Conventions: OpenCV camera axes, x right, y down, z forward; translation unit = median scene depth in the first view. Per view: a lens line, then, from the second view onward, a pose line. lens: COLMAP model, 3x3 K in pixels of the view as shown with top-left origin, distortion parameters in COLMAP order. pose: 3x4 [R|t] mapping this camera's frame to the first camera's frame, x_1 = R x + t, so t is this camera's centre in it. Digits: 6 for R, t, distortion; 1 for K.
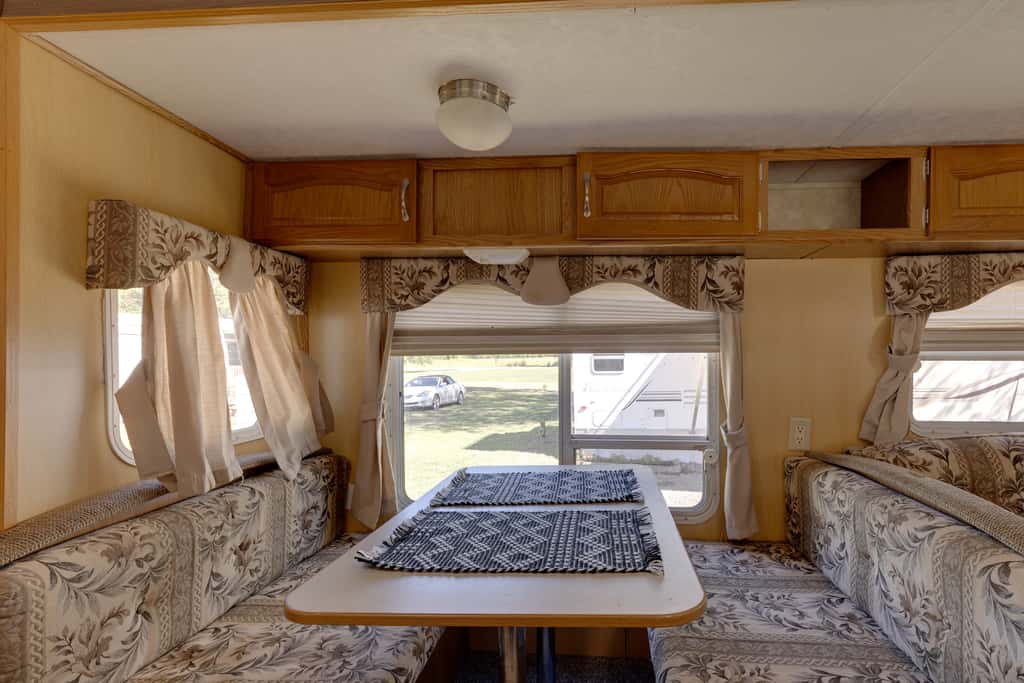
lens RADIAL K [[510.2, 0, 573.0], [0, 510.2, 362.0], [0, 0, 1]] dist [0.001992, -0.000345]
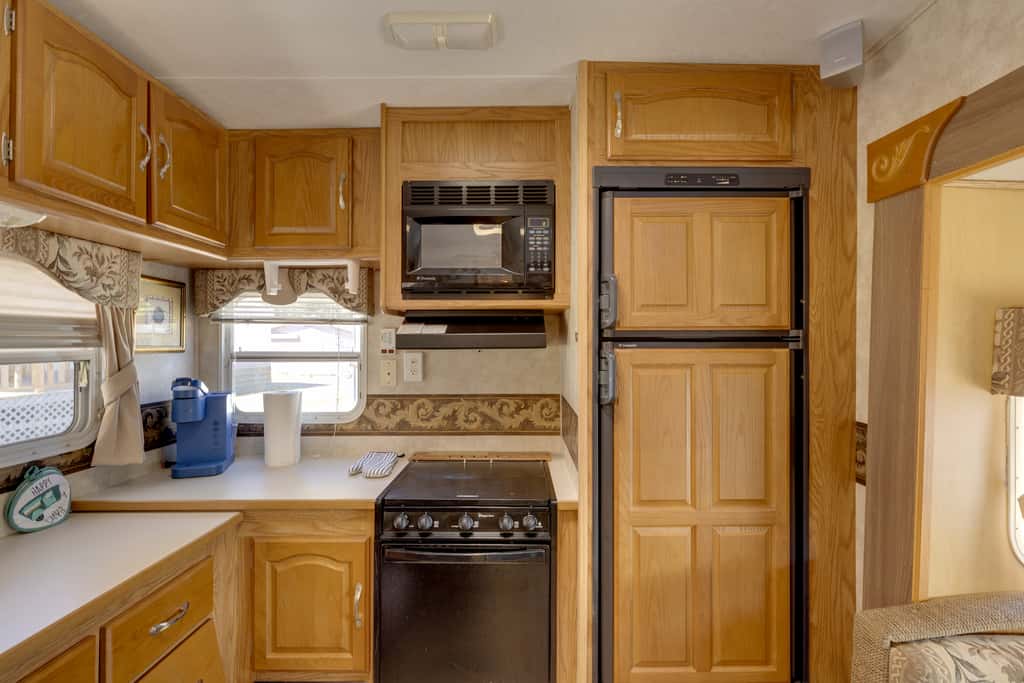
lens RADIAL K [[493.6, 0, 508.4], [0, 493.6, 339.3], [0, 0, 1]] dist [-0.001729, 0.000439]
pose [[0.053161, 0.003199, -0.998581, 0.002102], [-0.022664, 0.999741, 0.001996, -0.165253], [0.998329, 0.022525, 0.053220, -0.030979]]
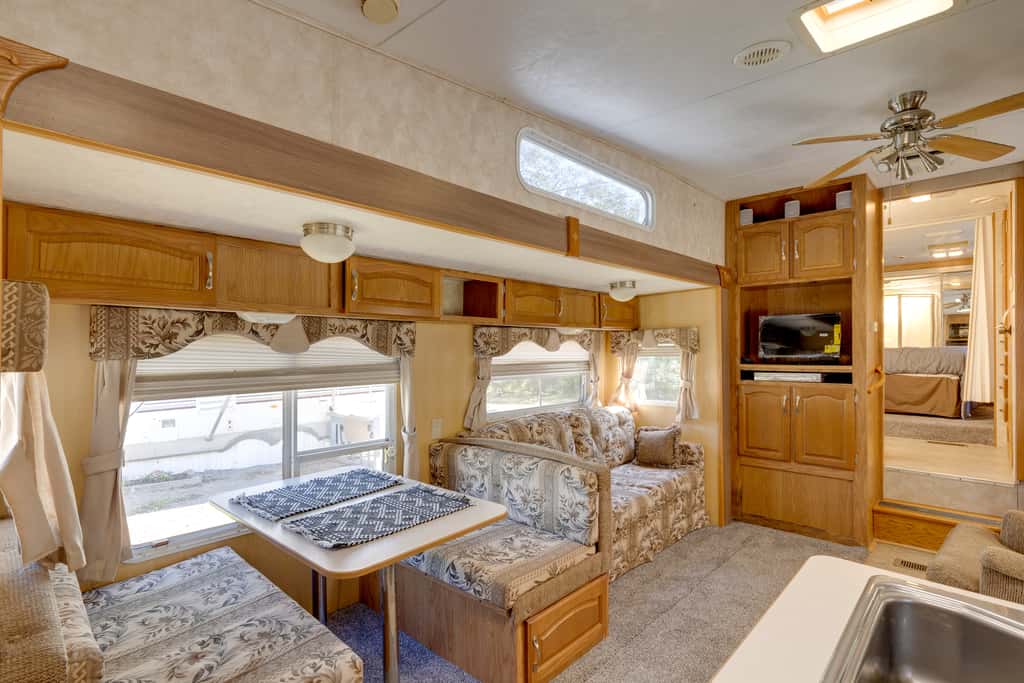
lens RADIAL K [[493.6, 0, 513.1], [0, 493.6, 350.0], [0, 0, 1]] dist [-0.001729, 0.000439]
pose [[0.628861, -0.002194, 0.777514, -0.739086], [0.009027, 0.999949, -0.004479, -0.121827], [-0.777465, 0.009835, 0.628849, -0.231941]]
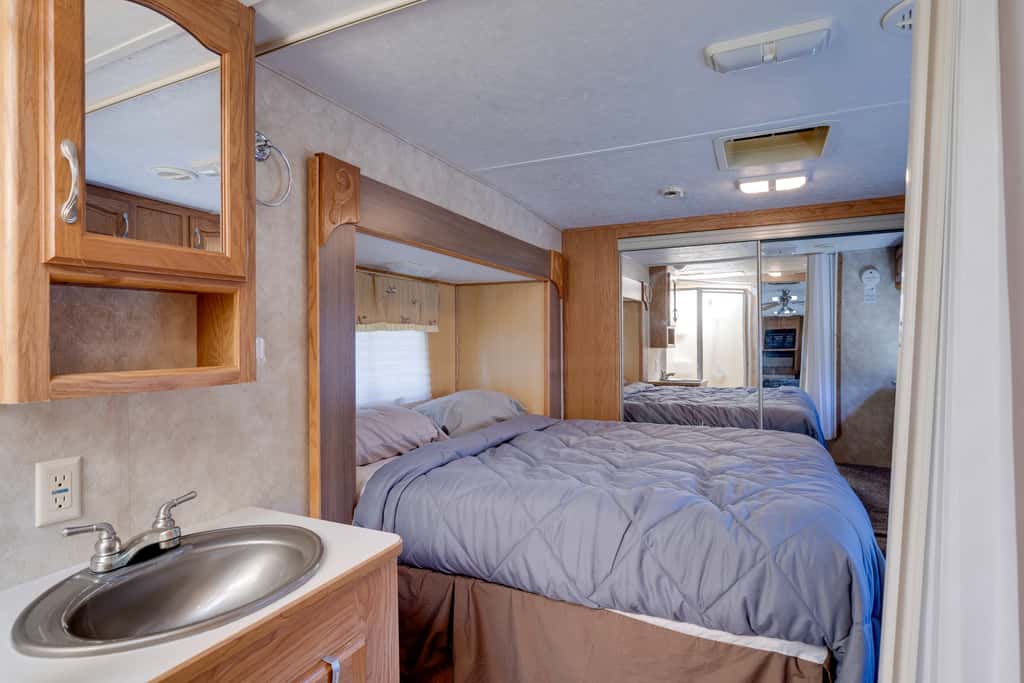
lens RADIAL K [[510.2, 0, 521.1], [0, 510.2, 337.1], [0, 0, 1]] dist [0.001992, -0.000345]
pose [[0.389873, 0.002092, 0.920866, 2.411295], [0.014561, 0.999858, -0.008436, -0.378196], [-0.920753, 0.016698, 0.389788, -0.341097]]
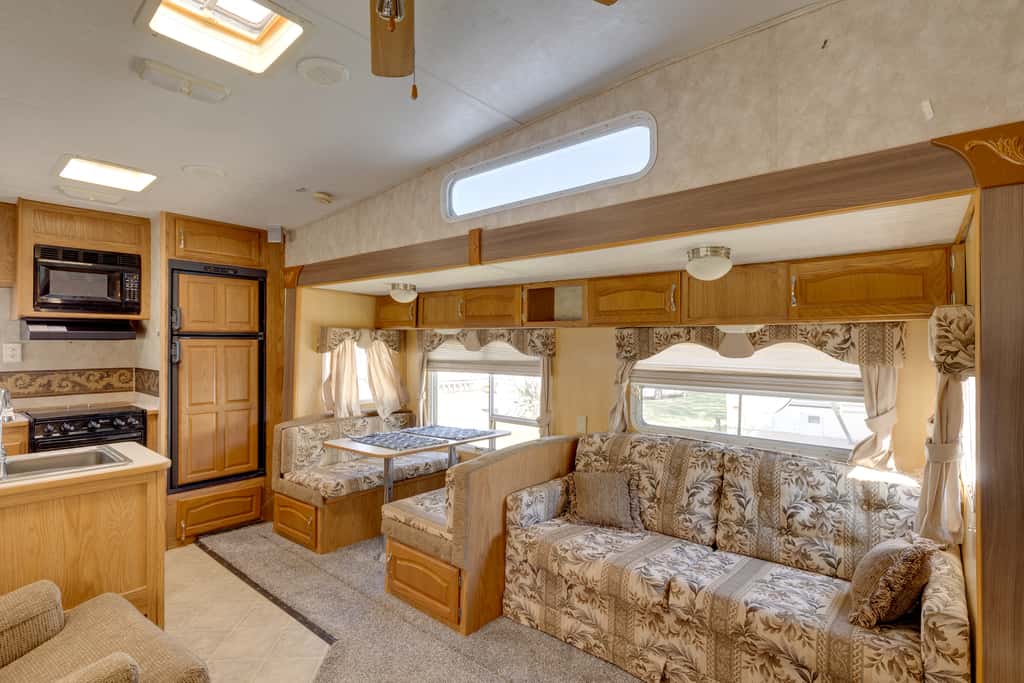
lens RADIAL K [[493.6, 0, 520.9], [0, 493.6, 340.4], [0, 0, 1]] dist [-0.001729, 0.000439]
pose [[0.812148, 0.005182, -0.583429, 1.466466], [-0.019695, 0.999634, -0.018537, -0.136350], [0.583119, 0.026546, 0.811953, -0.625739]]
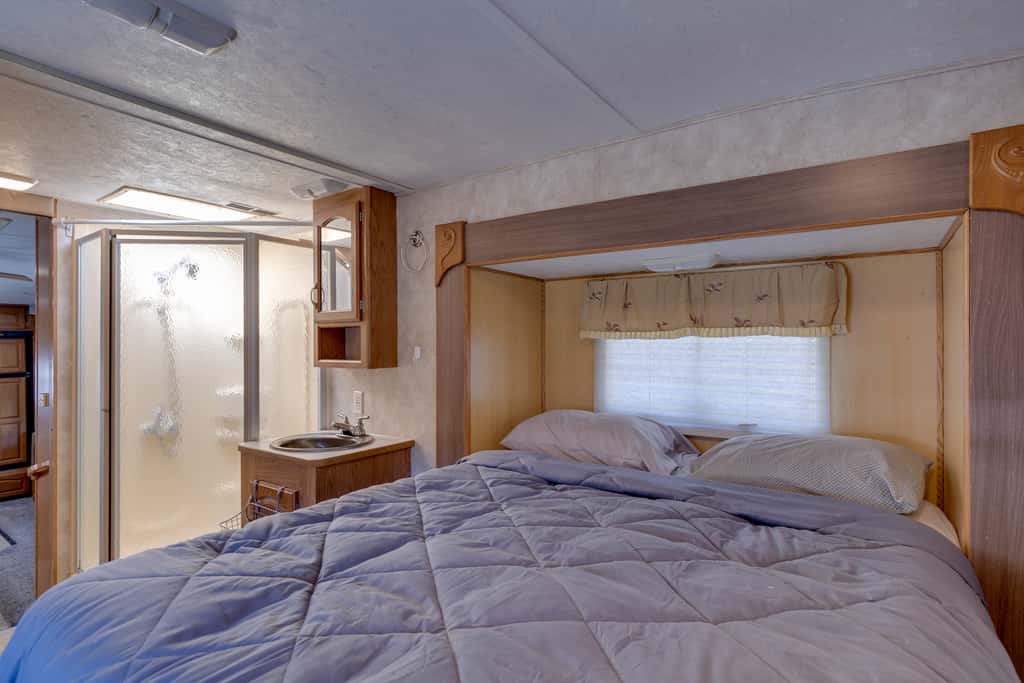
lens RADIAL K [[493.6, 0, 514.9], [0, 493.6, 338.8], [0, 0, 1]] dist [-0.001729, 0.000439]
pose [[0.856020, -0.004140, -0.516926, 3.927730], [-0.003246, 0.999905, -0.013383, -0.394433], [0.516932, 0.013134, 0.855925, -0.684329]]
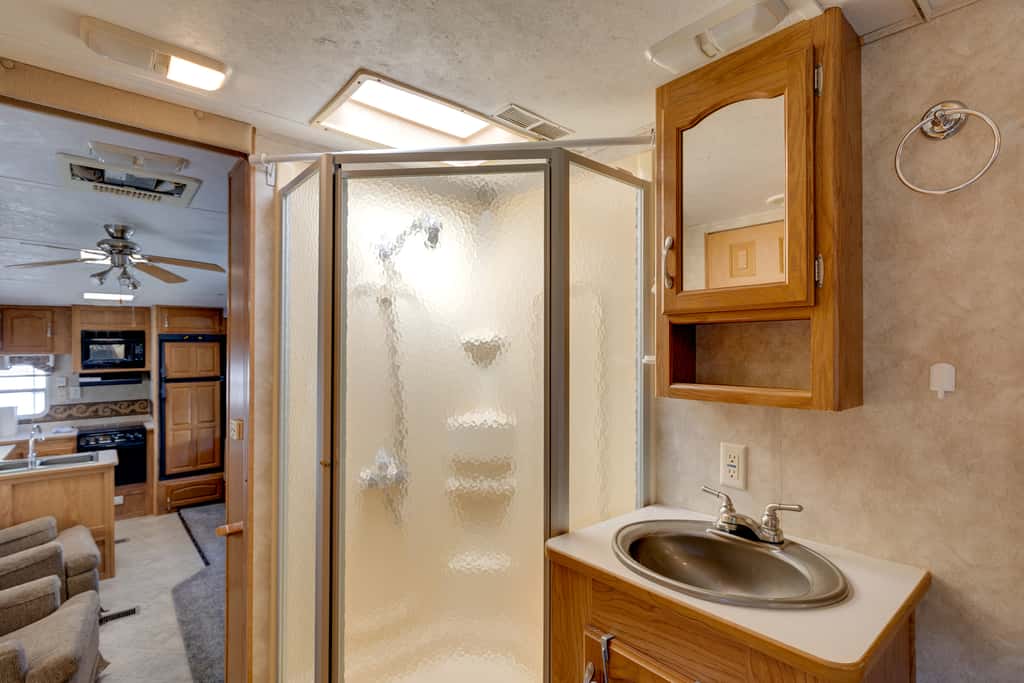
lens RADIAL K [[493.6, 0, 515.6], [0, 493.6, 346.2], [0, 0, 1]] dist [-0.001729, 0.000439]
pose [[0.705001, 0.003085, -0.709200, 3.053721], [-0.013470, 0.999868, -0.009040, -0.398950], [0.709079, 0.015926, 0.704949, -0.451855]]
